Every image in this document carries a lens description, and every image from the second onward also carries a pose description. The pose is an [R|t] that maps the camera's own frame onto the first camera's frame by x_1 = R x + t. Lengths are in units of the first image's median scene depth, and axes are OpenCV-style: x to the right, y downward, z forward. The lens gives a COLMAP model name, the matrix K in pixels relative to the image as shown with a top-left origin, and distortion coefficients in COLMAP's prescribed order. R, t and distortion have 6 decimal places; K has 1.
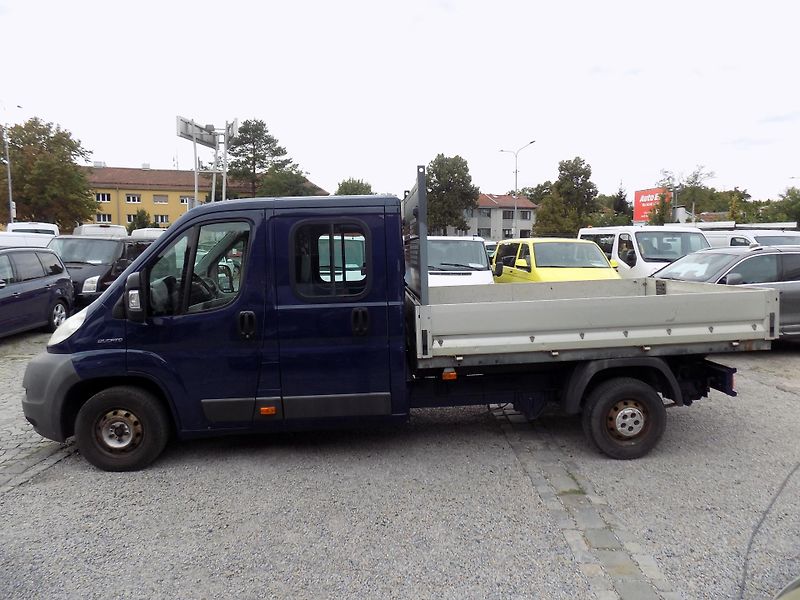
lens RADIAL K [[535.5, 0, 405.8], [0, 535.5, 273.4], [0, 0, 1]] dist [-0.026617, 0.014856]
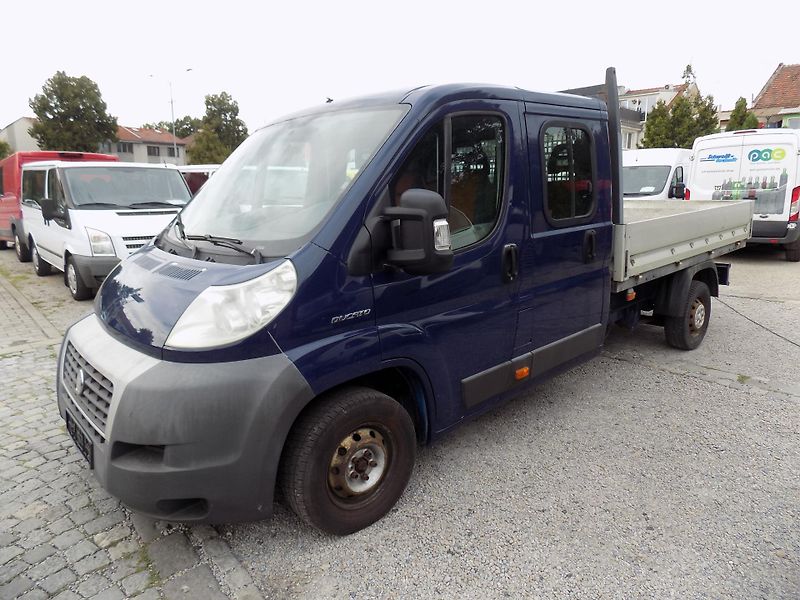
lens RADIAL K [[536.2, 0, 392.3], [0, 536.2, 276.3], [0, 0, 1]] dist [-0.060671, 0.061188]
pose [[0.781200, -0.109097, 0.614674, -0.068369], [0.038174, 0.991117, 0.127395, 0.001335], [-0.623112, -0.076057, 0.778426, 0.042791]]
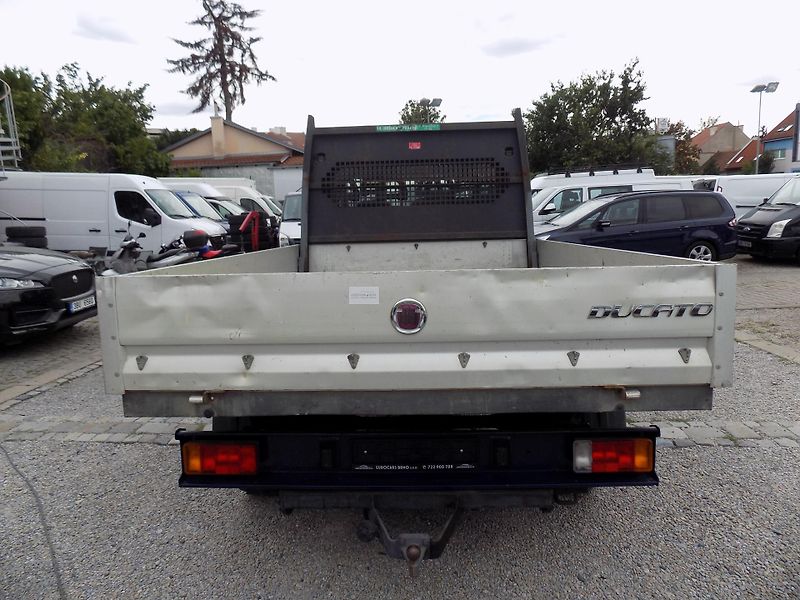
lens RADIAL K [[536.2, 0, 402.1], [0, 536.2, 289.1], [0, 0, 1]] dist [-0.060671, 0.061188]
pose [[-0.125871, 0.153564, -0.980089, 0.089790], [-0.015381, 0.987526, 0.156704, -0.002201], [0.991927, 0.034799, -0.121939, 0.108677]]
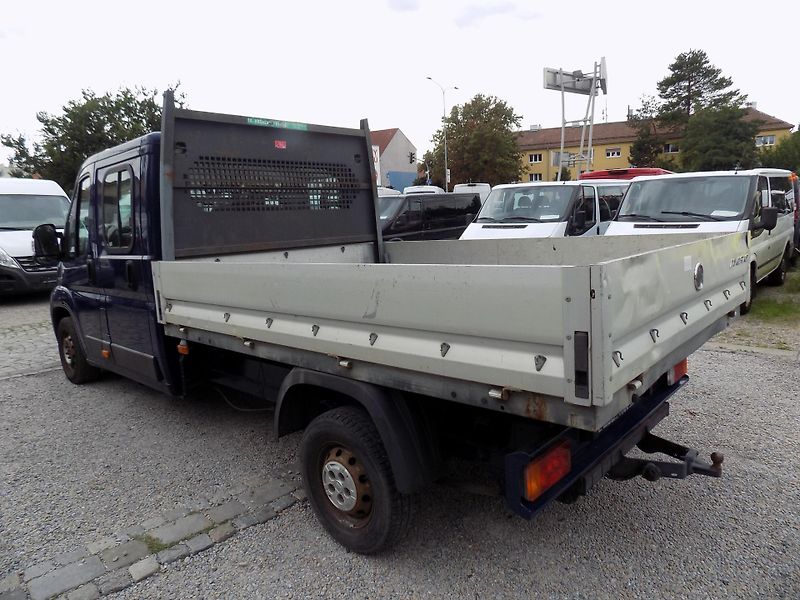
lens RADIAL K [[536.2, 0, 402.5], [0, 536.2, 287.2], [0, 0, 1]] dist [-0.060671, 0.061188]
pose [[0.678939, 0.078547, -0.729981, 0.072185], [0.001348, 0.994126, 0.108224, 0.000839], [0.734194, -0.074461, 0.674845, 0.057711]]
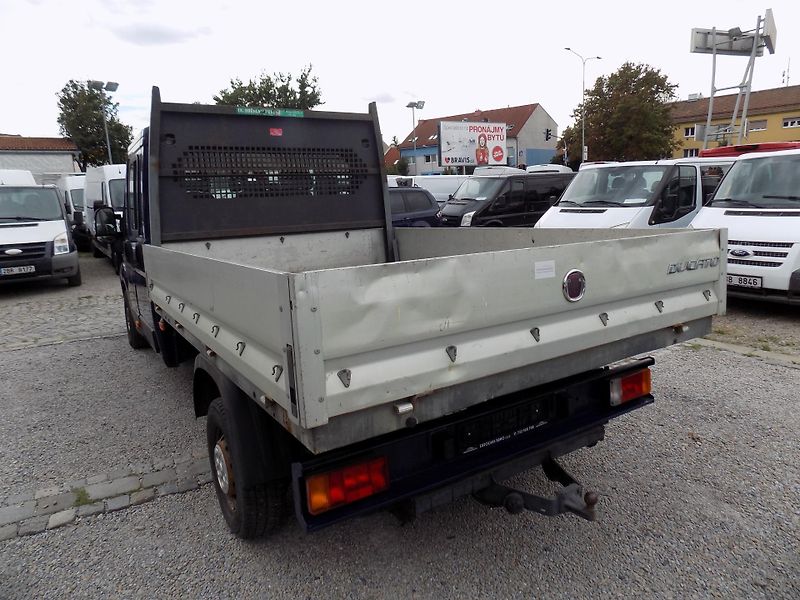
lens RADIAL K [[536.2, 0, 402.0], [0, 536.2, 288.0], [0, 0, 1]] dist [-0.060671, 0.061188]
pose [[0.465034, 0.135630, -0.874842, 0.083531], [-0.007513, 0.988764, 0.149298, -0.000465], [0.885261, -0.062856, 0.460828, 0.077427]]
